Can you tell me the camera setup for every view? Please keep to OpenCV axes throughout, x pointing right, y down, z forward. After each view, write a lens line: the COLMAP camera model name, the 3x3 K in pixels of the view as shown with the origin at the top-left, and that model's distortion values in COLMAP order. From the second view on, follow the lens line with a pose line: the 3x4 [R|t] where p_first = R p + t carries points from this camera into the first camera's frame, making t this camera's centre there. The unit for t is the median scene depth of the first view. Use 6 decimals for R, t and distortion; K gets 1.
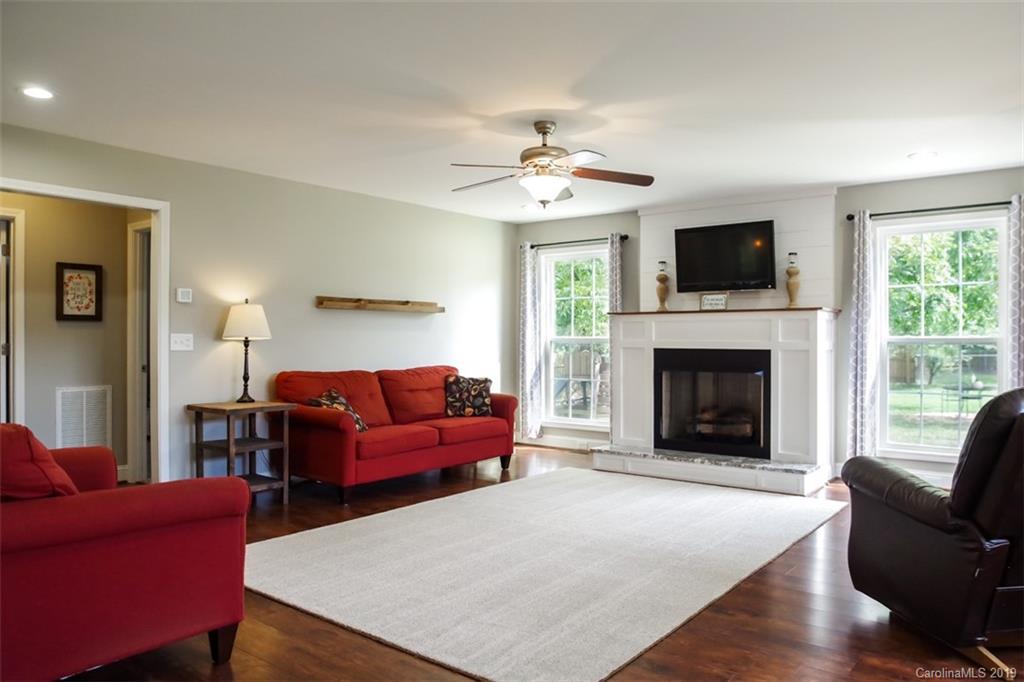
lens RADIAL K [[739.1, 0, 513.8], [0, 739.1, 350.9], [0, 0, 1]] dist [-0.066638, 0.039096]
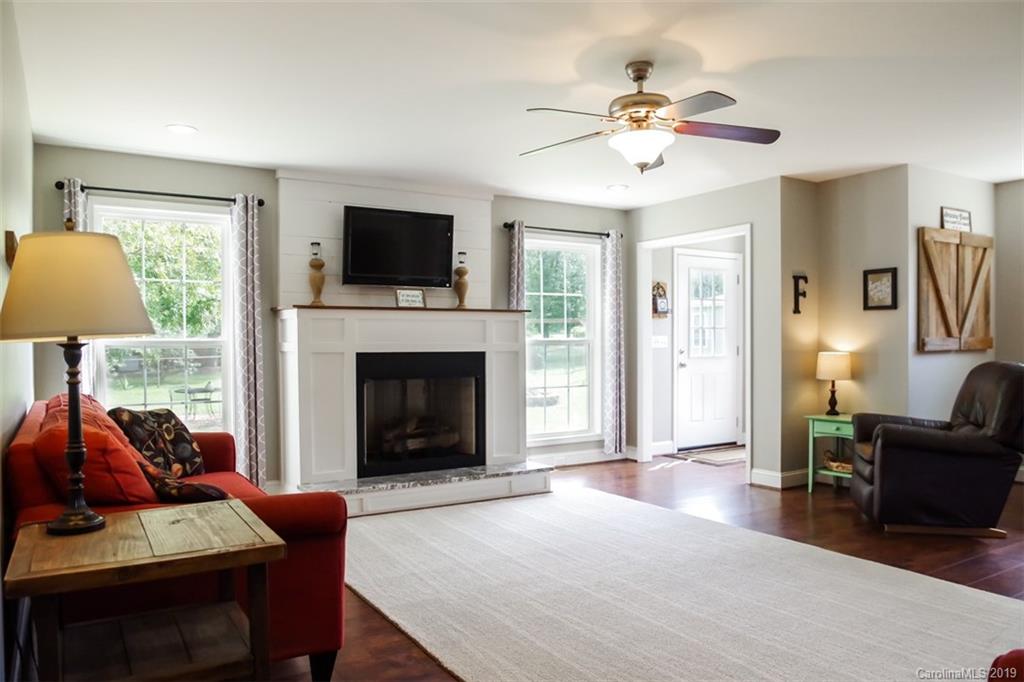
lens RADIAL K [[739.1, 0, 499.5], [0, 739.1, 360.2], [0, 0, 1]] dist [-0.066638, 0.039096]
pose [[0.348969, -0.025175, 0.936796, -0.515144], [0.017739, 0.999637, 0.020256, -0.009077], [-0.936966, 0.009549, 0.349289, 0.596647]]
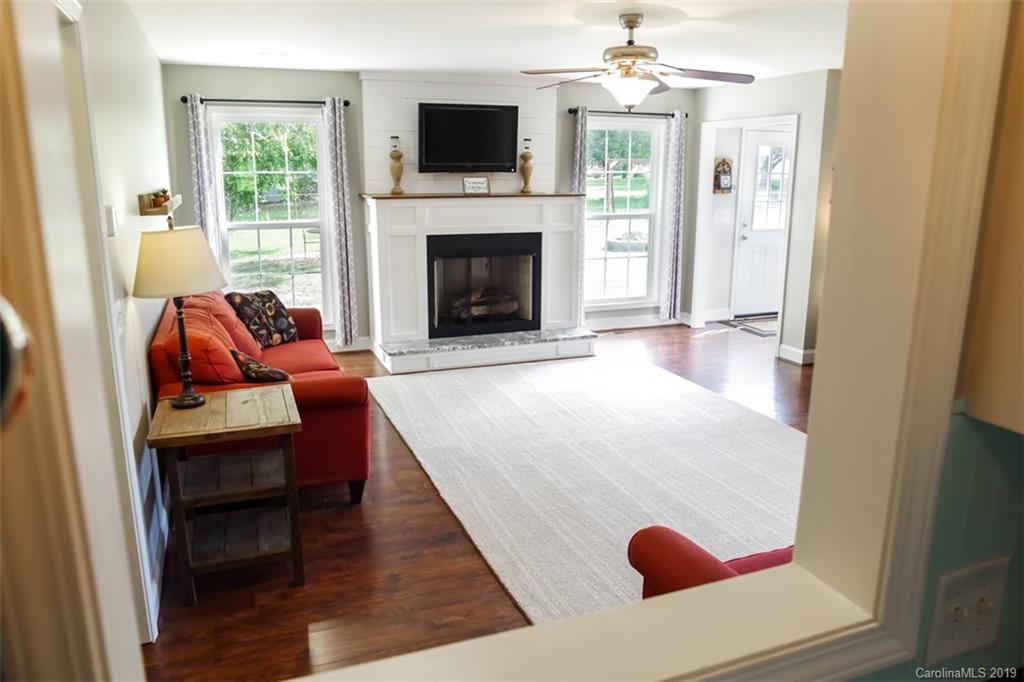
lens RADIAL K [[739.1, 0, 503.7], [0, 739.1, 347.0], [0, 0, 1]] dist [-0.066638, 0.039096]
pose [[0.510584, -0.202803, 0.835569, -0.593816], [0.009825, 0.973098, 0.230180, -0.083171], [-0.859772, -0.109317, 0.498841, 0.443462]]
